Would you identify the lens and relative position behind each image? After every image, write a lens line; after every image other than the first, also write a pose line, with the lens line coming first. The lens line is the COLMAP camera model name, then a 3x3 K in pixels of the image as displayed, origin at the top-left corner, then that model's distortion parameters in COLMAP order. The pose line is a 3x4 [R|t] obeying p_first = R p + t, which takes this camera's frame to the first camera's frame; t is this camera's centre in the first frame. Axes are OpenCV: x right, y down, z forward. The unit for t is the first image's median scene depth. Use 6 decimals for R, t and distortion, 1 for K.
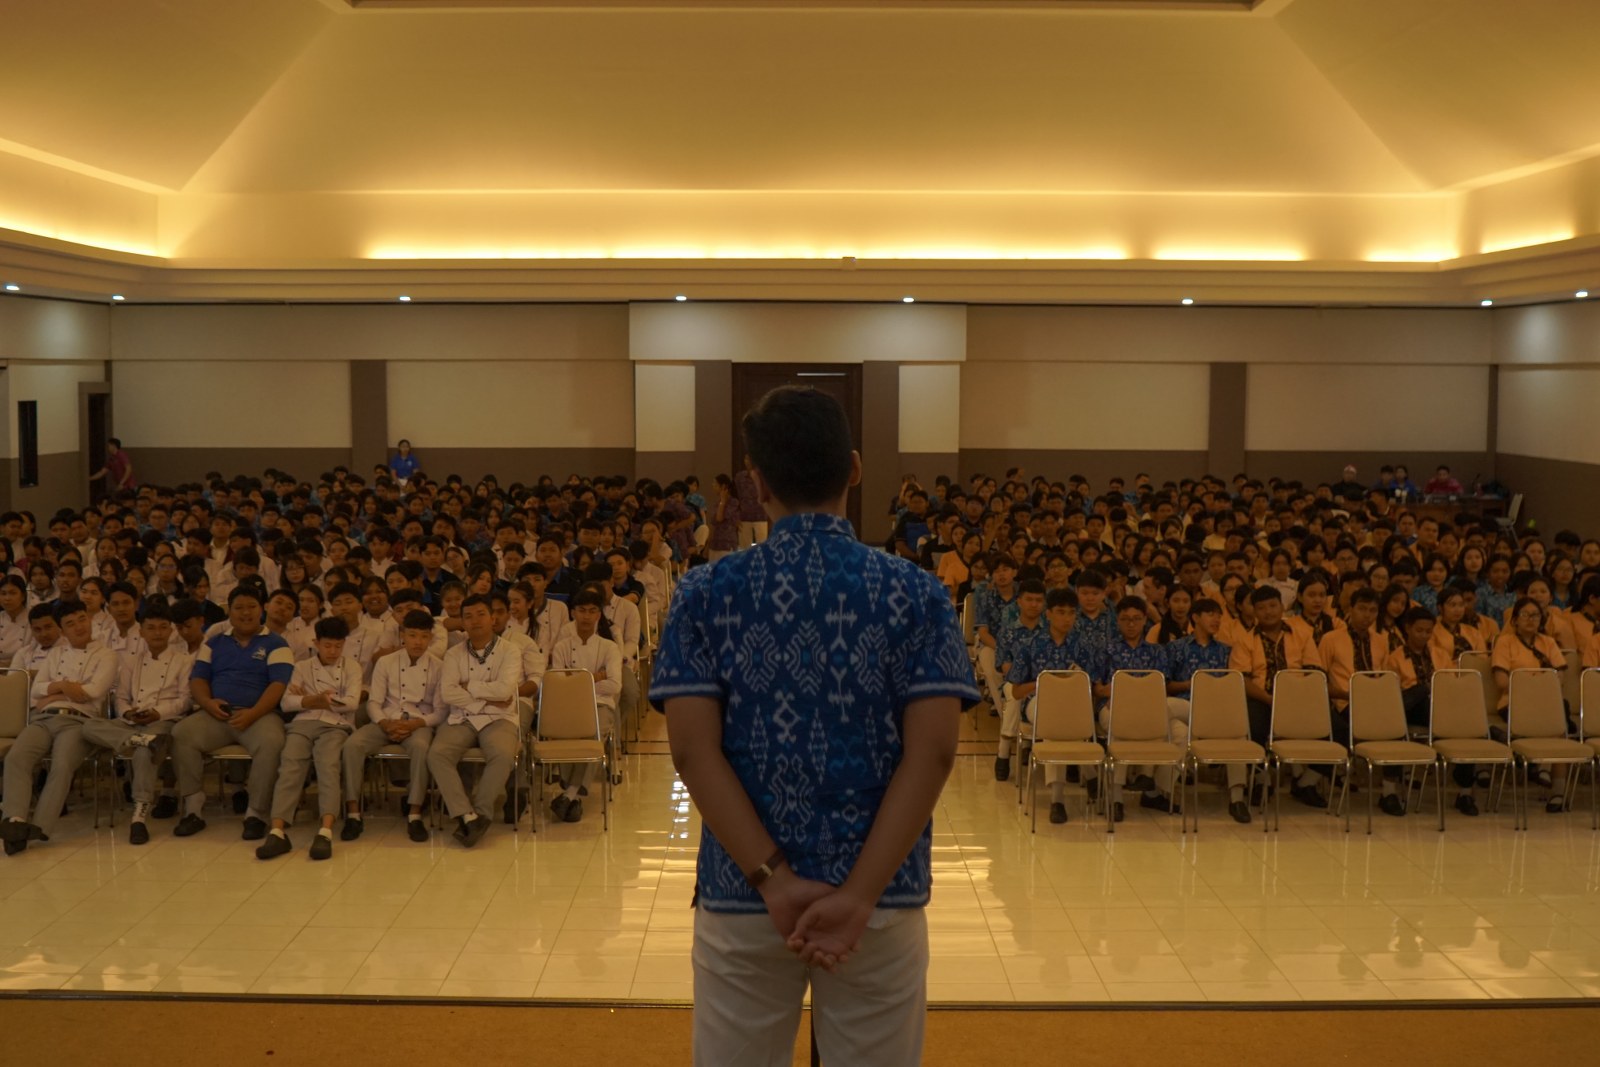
lens RADIAL K [[1953.0, 0, 800.0], [0, 1953.0, 533.5], [0, 0, 1]] dist [-0.121921, 0.084288]
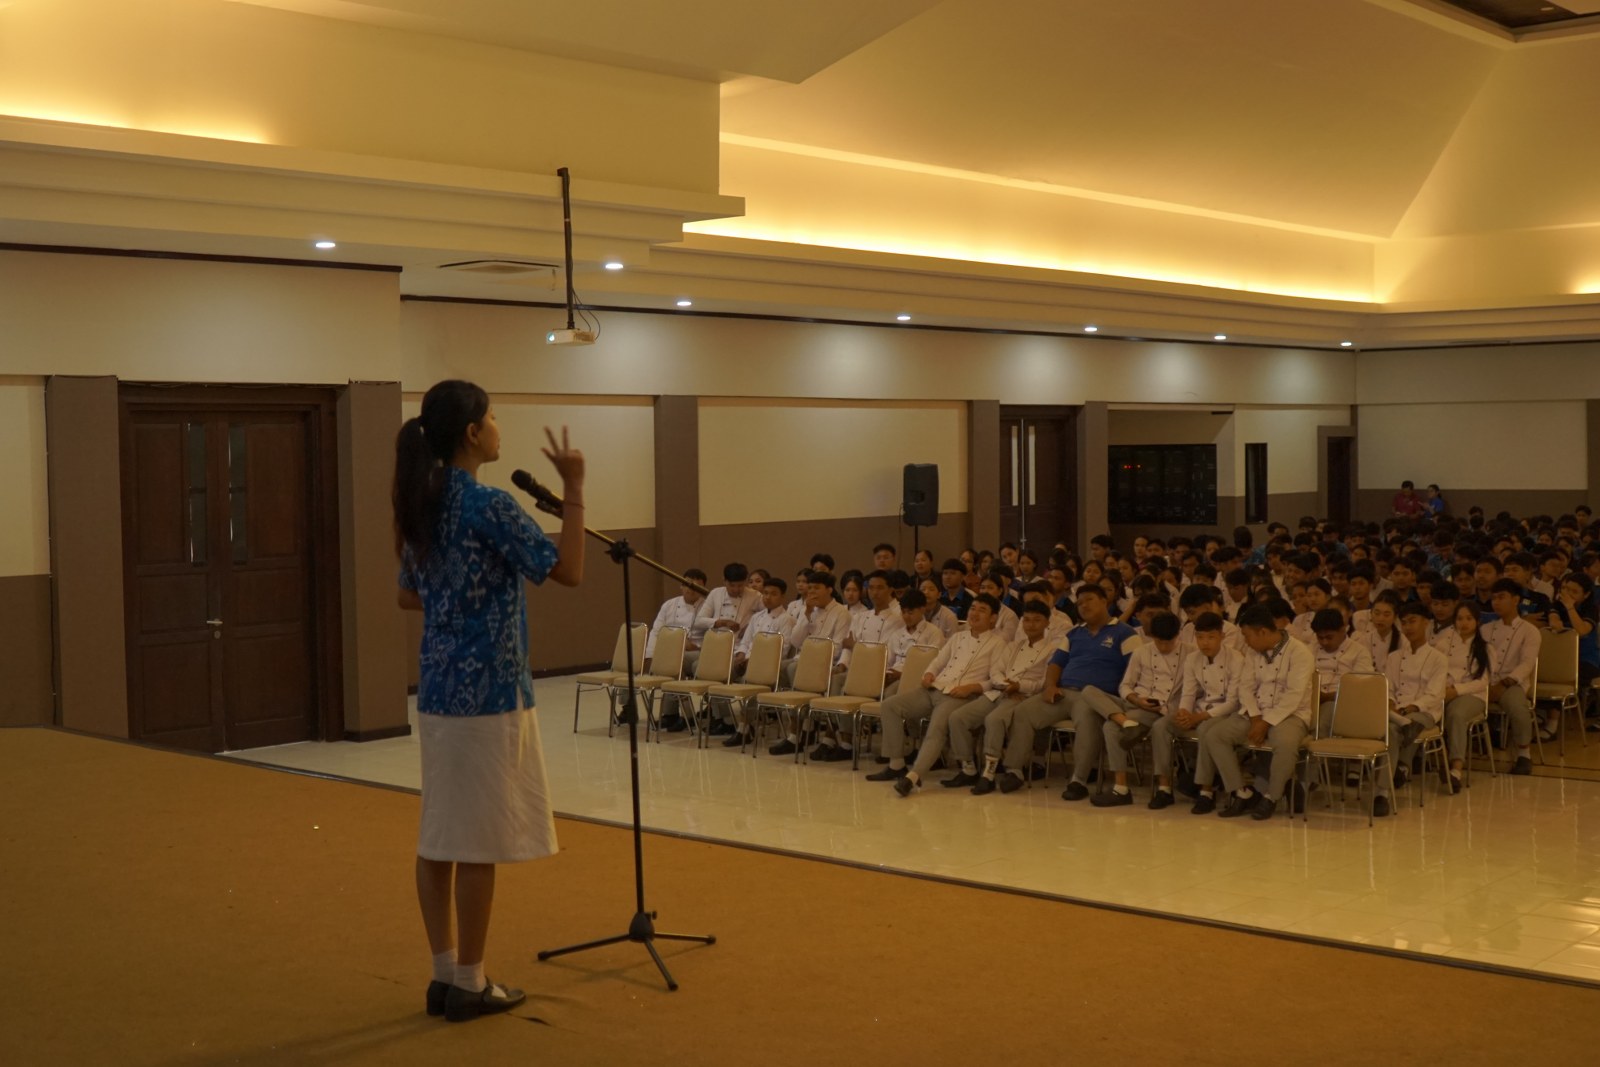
lens RADIAL K [[2002.1, 0, 800.0], [0, 2002.1, 533.5], [0, 0, 1]] dist [-0.103467, 0.024777]
pose [[0.759264, 0.016066, -0.650584, 0.295855], [-0.035453, 0.999232, -0.016699, 0.020125], [0.649816, 0.035744, 0.759250, -0.006109]]
